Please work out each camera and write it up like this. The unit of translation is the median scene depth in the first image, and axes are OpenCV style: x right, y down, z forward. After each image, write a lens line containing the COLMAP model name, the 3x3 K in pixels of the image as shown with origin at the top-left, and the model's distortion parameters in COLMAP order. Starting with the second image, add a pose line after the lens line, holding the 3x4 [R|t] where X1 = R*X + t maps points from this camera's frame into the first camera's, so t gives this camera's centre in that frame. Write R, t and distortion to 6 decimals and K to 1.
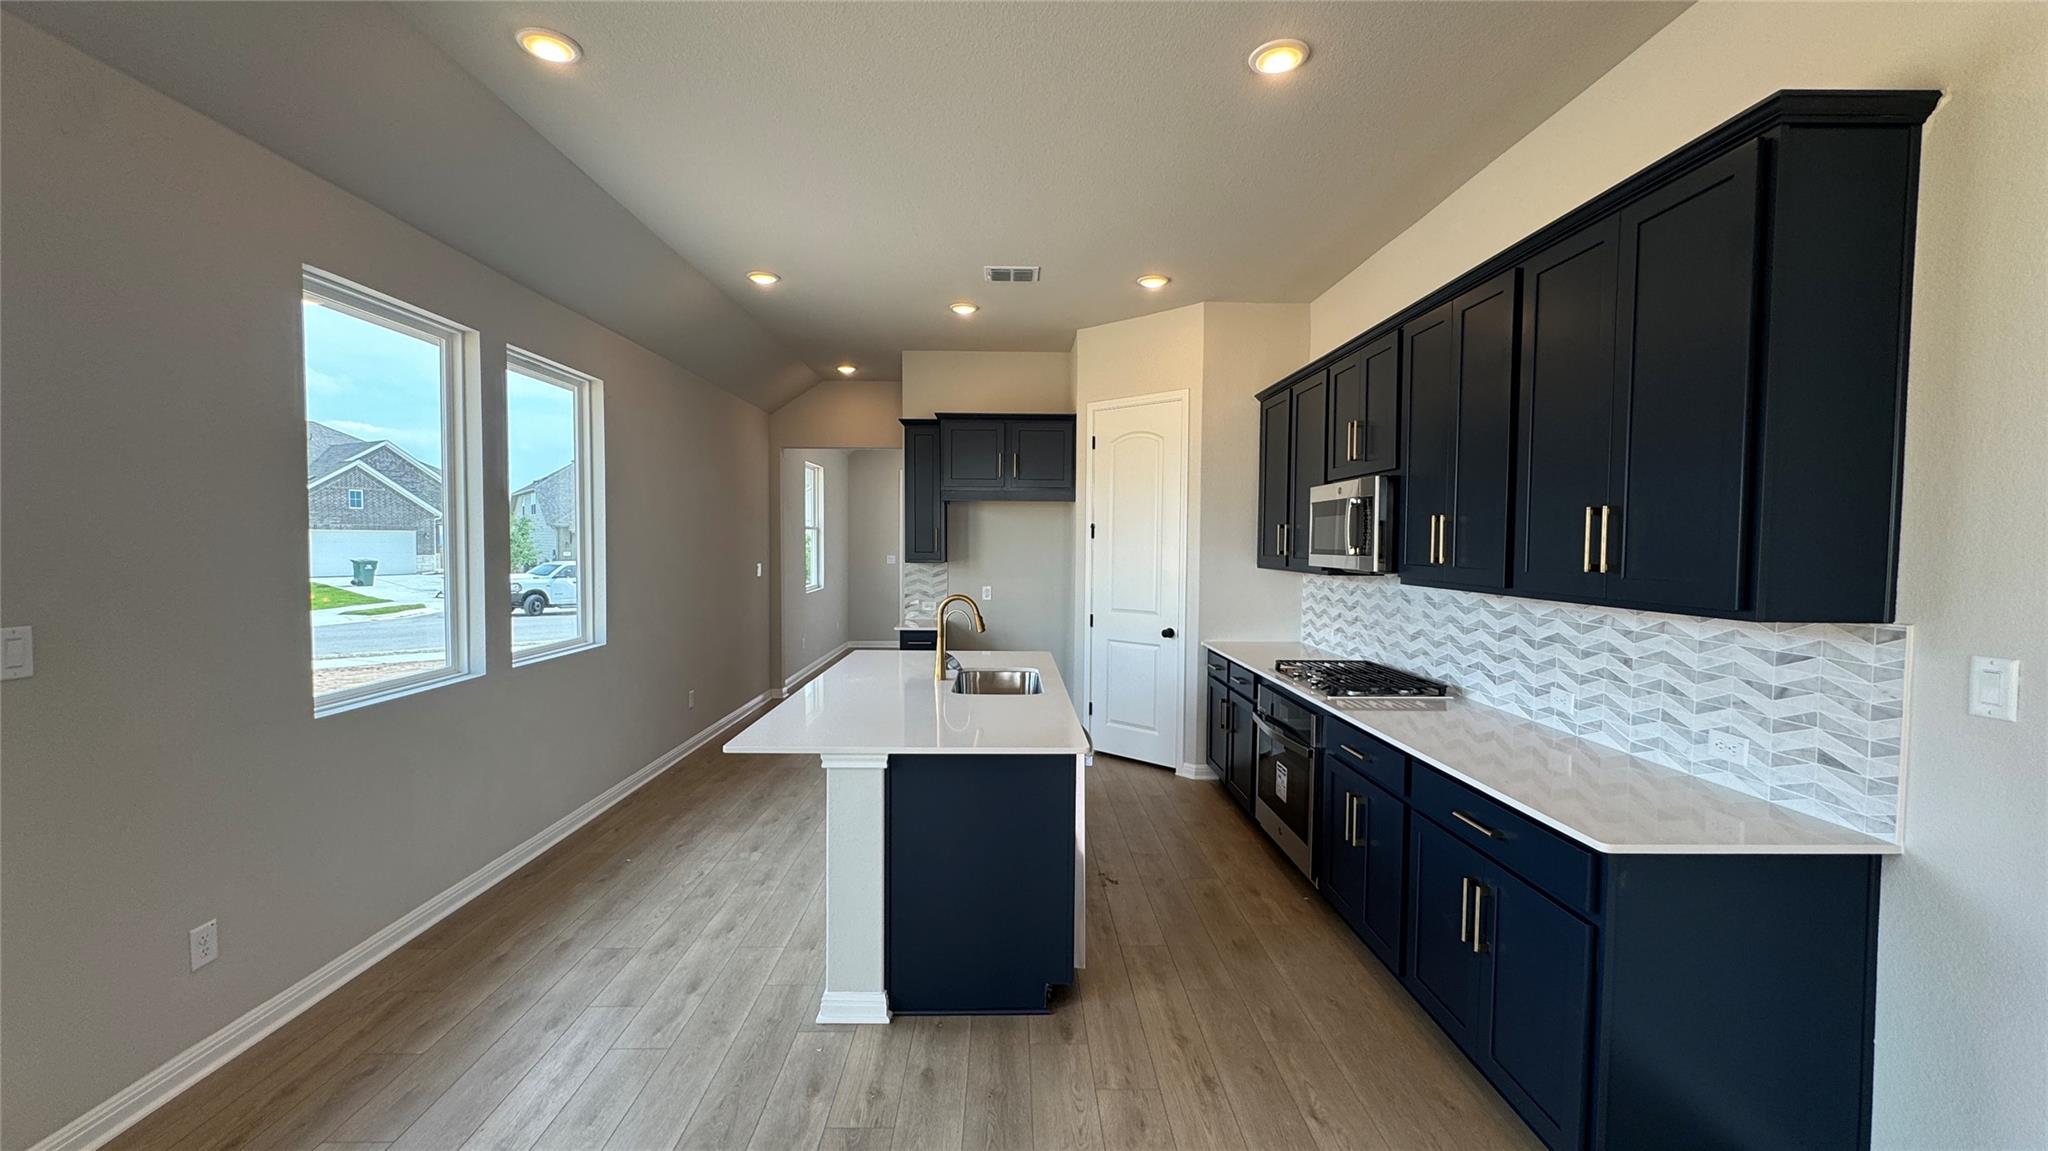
lens RADIAL K [[818.8, 0, 1024.6], [0, 818.8, 575.9], [0, 0, 1]] dist [-0.001247, 0.000749]
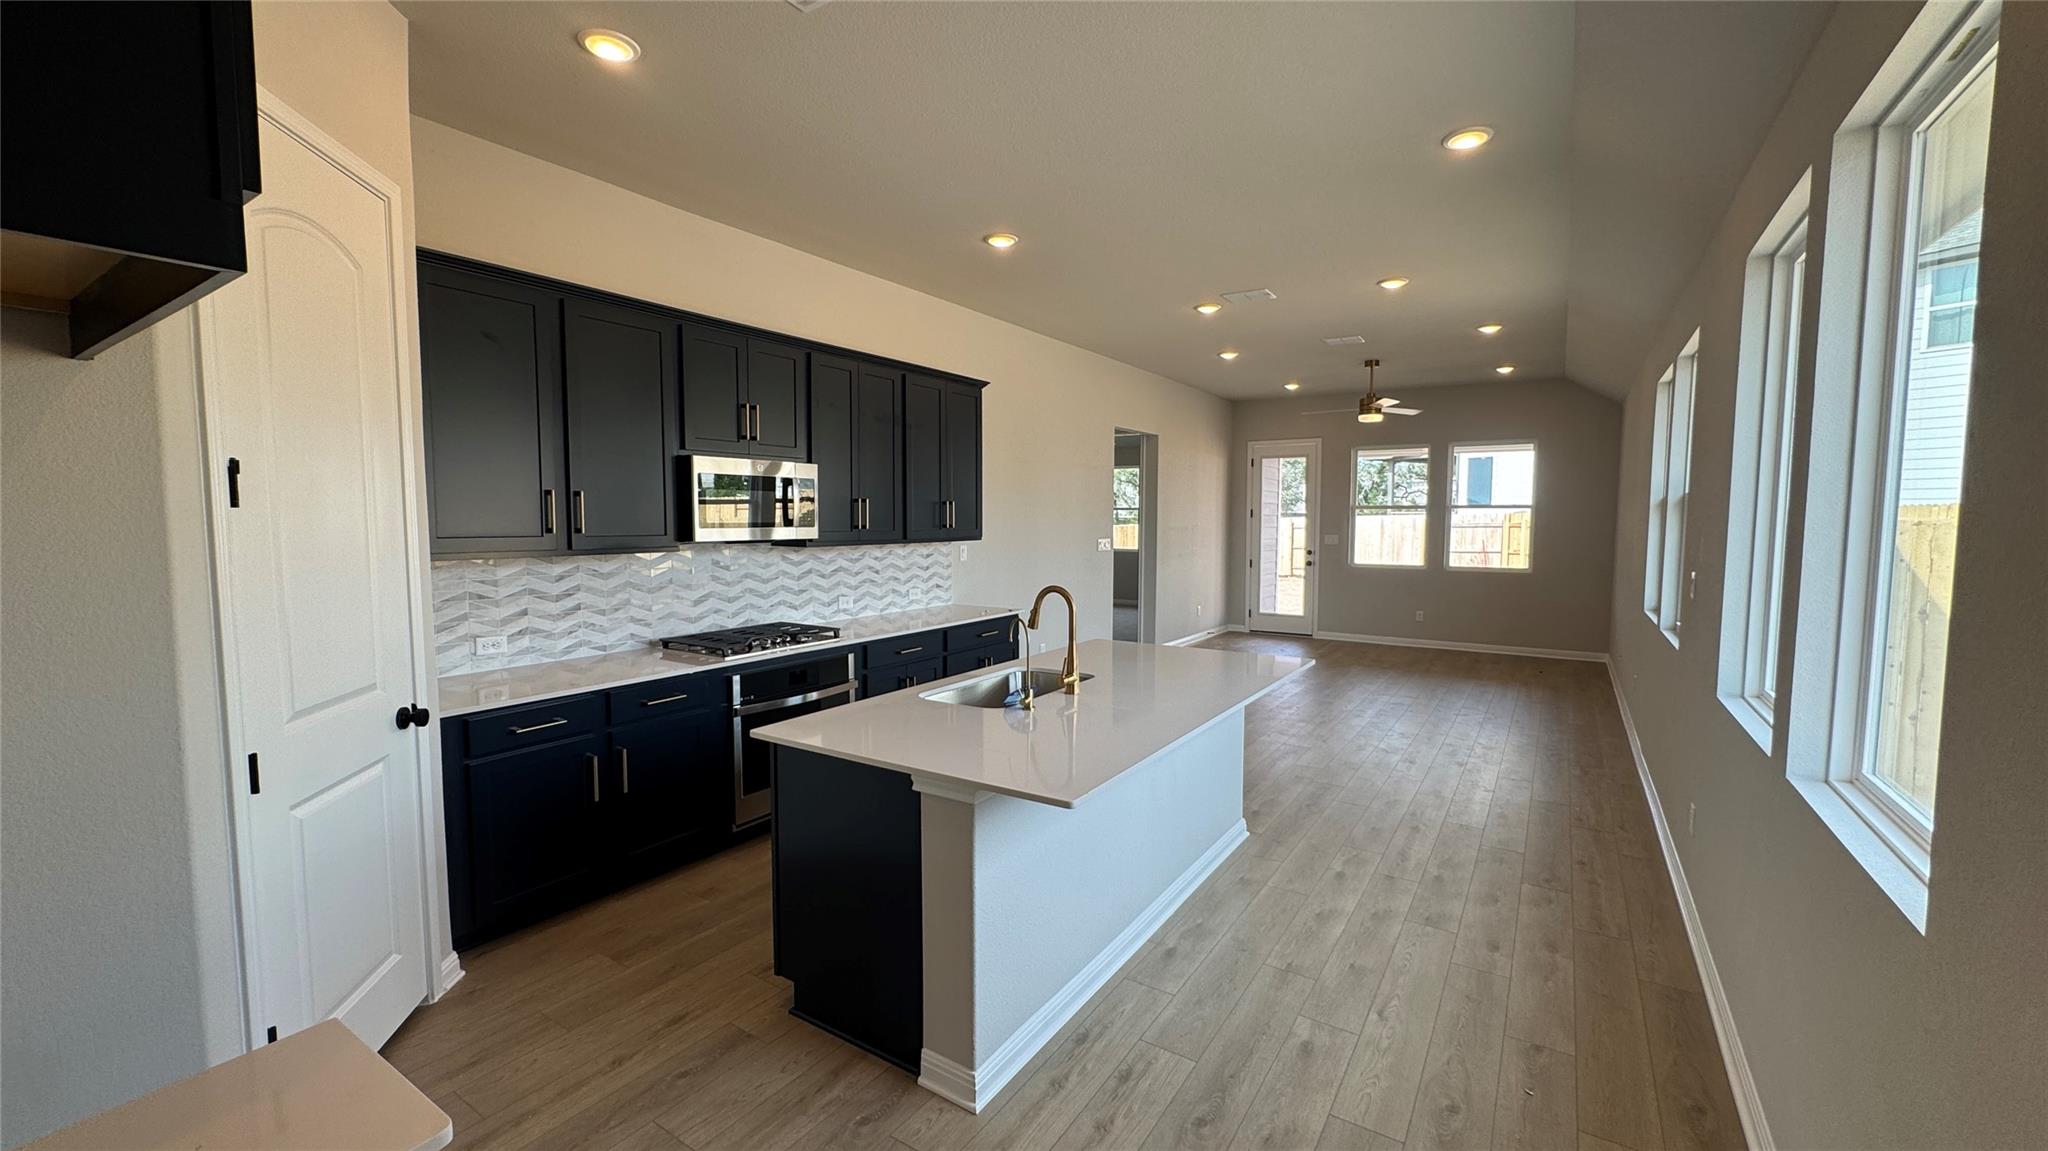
lens RADIAL K [[818.8, 0, 1025.6], [0, 818.8, 575.6], [0, 0, 1]] dist [-0.001247, 0.000749]
pose [[-0.825931, -0.052316, 0.561338, -0.559650], [0.013364, 0.993589, 0.112264, -0.085692], [-0.563612, 0.100224, -0.819937, 1.839235]]
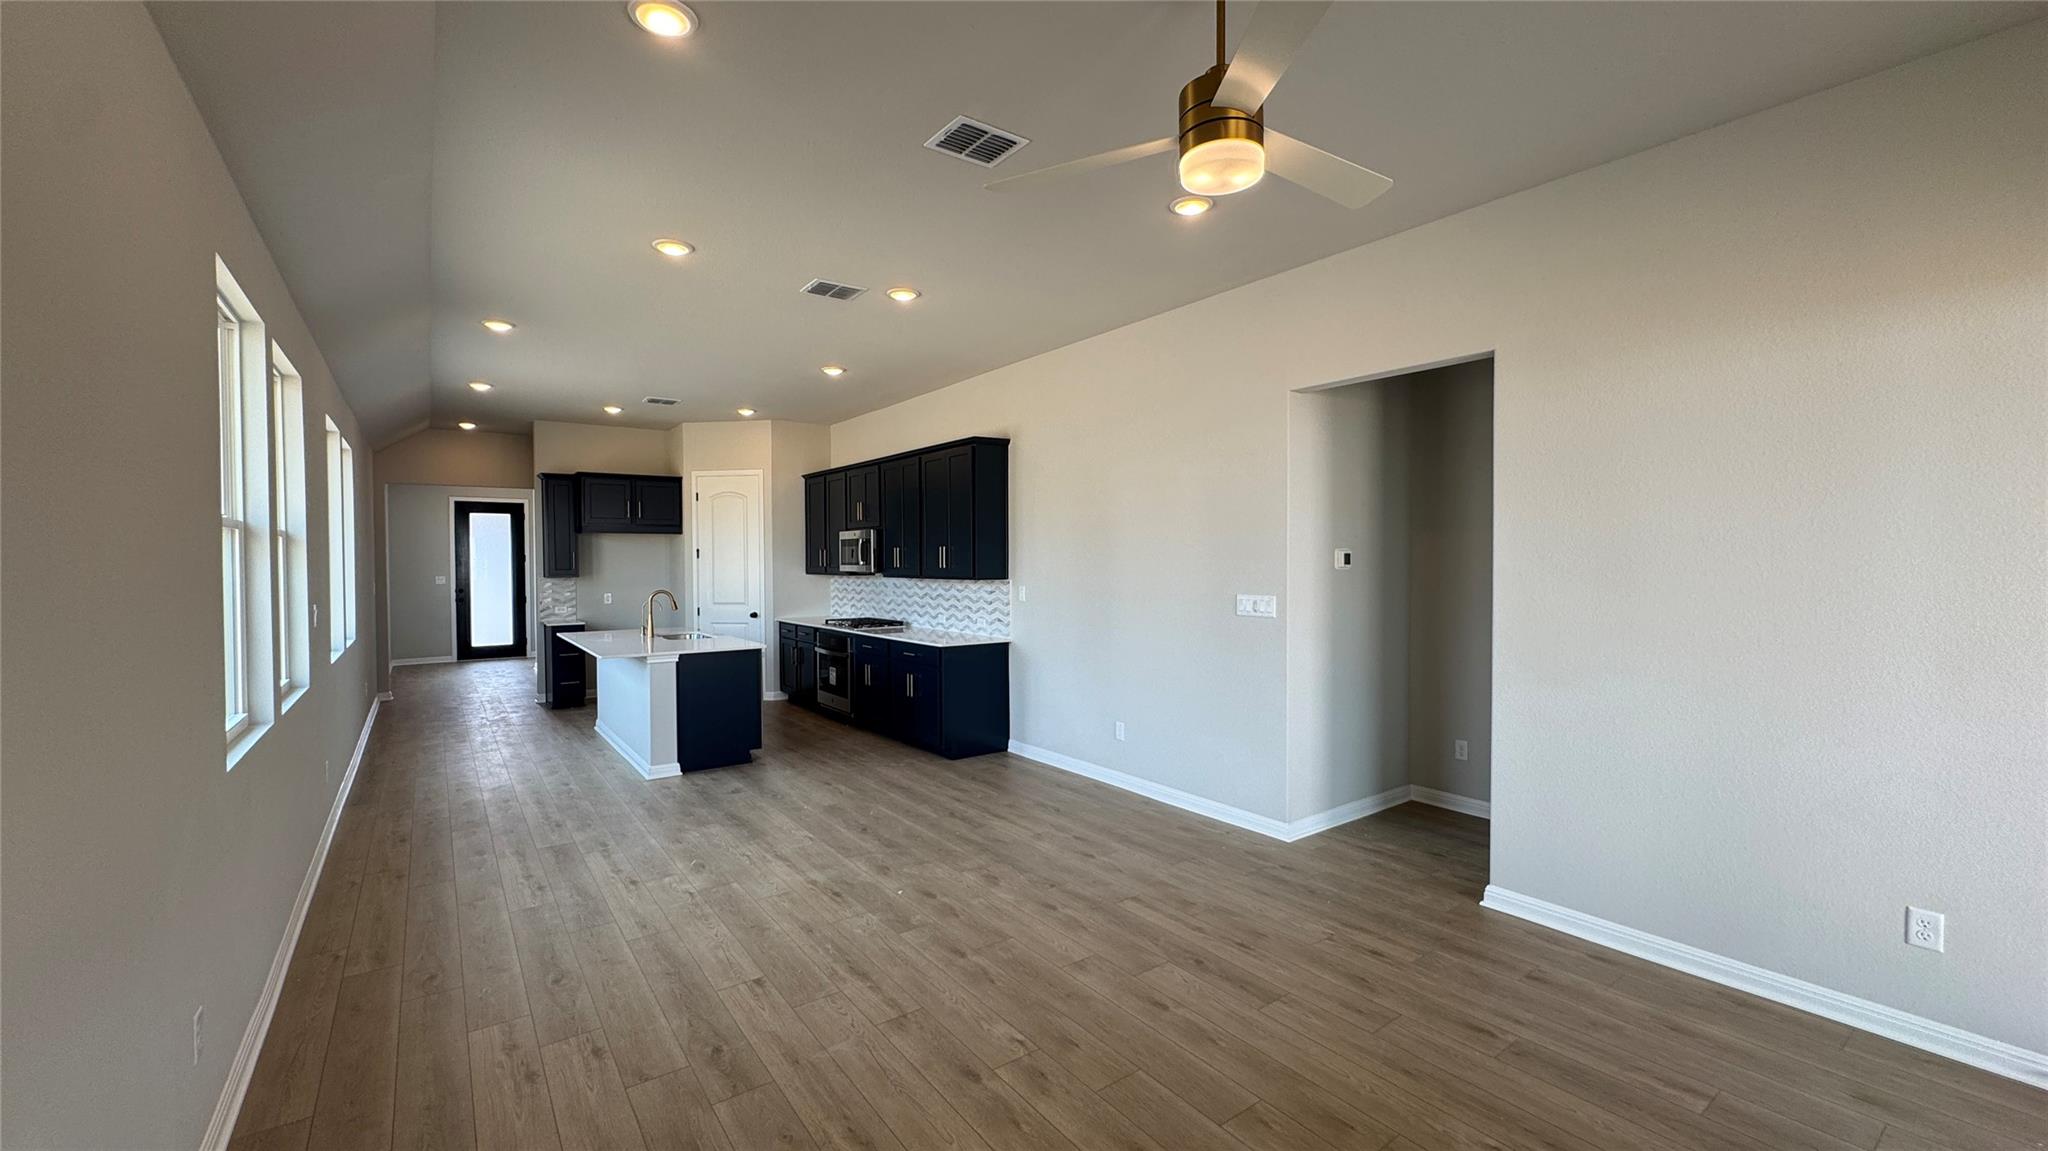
lens RADIAL K [[818.8, 0, 1026.9], [0, 818.8, 578.1], [0, 0, 1]] dist [-0.001247, 0.000749]
pose [[0.818503, -0.025729, 0.573926, -0.503090], [0.035906, 0.999335, -0.006407, 0.040286], [-0.573379, 0.025852, 0.818882, -1.058199]]
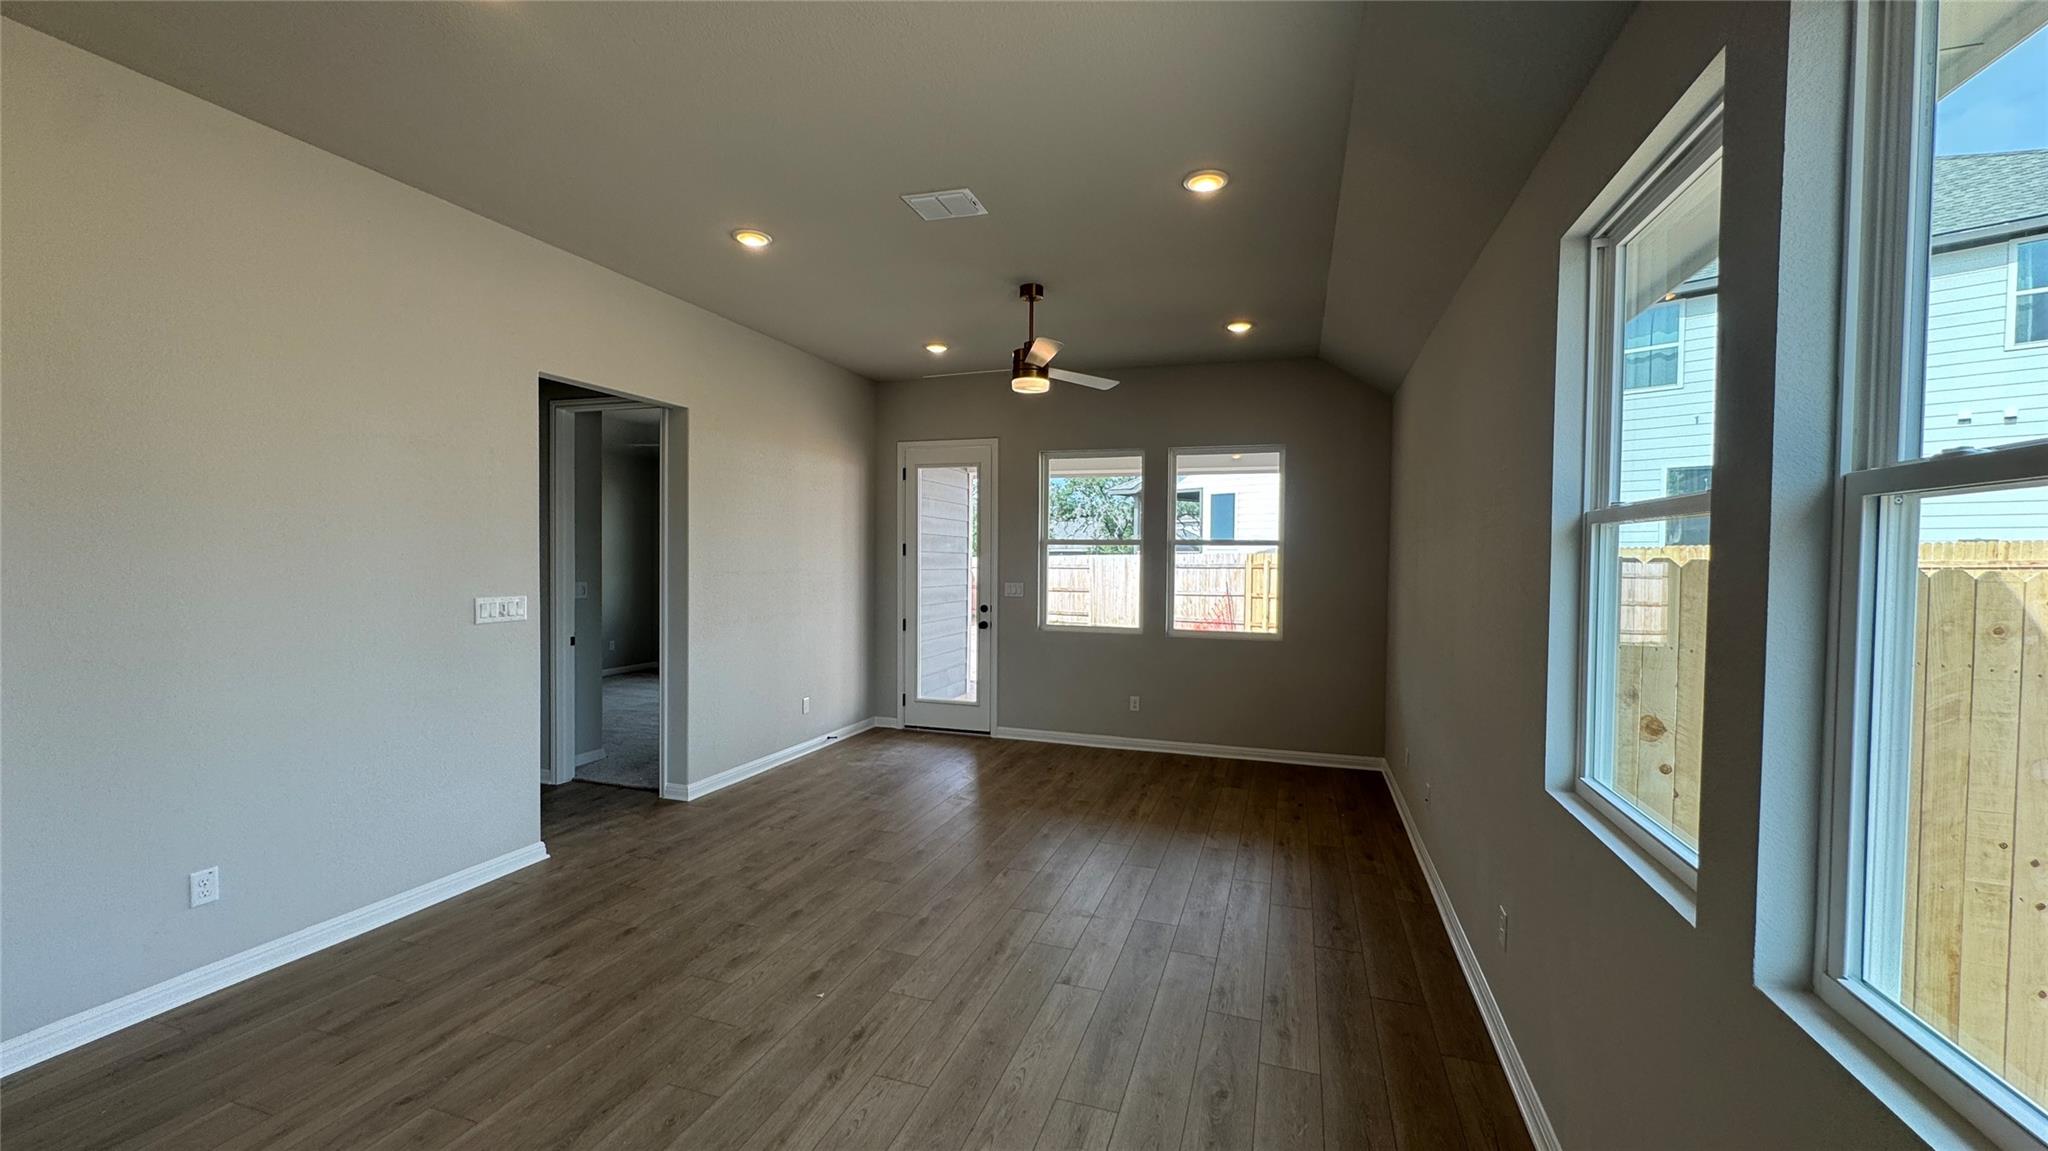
lens RADIAL K [[818.8, 0, 1022.9], [0, 818.8, 575.4], [0, 0, 1]] dist [-0.001247, 0.000749]
pose [[-0.942880, -0.027777, 0.331972, -0.482375], [-0.005567, 0.997692, 0.067667, -0.036026], [-0.333085, 0.061954, -0.940859, 0.624583]]
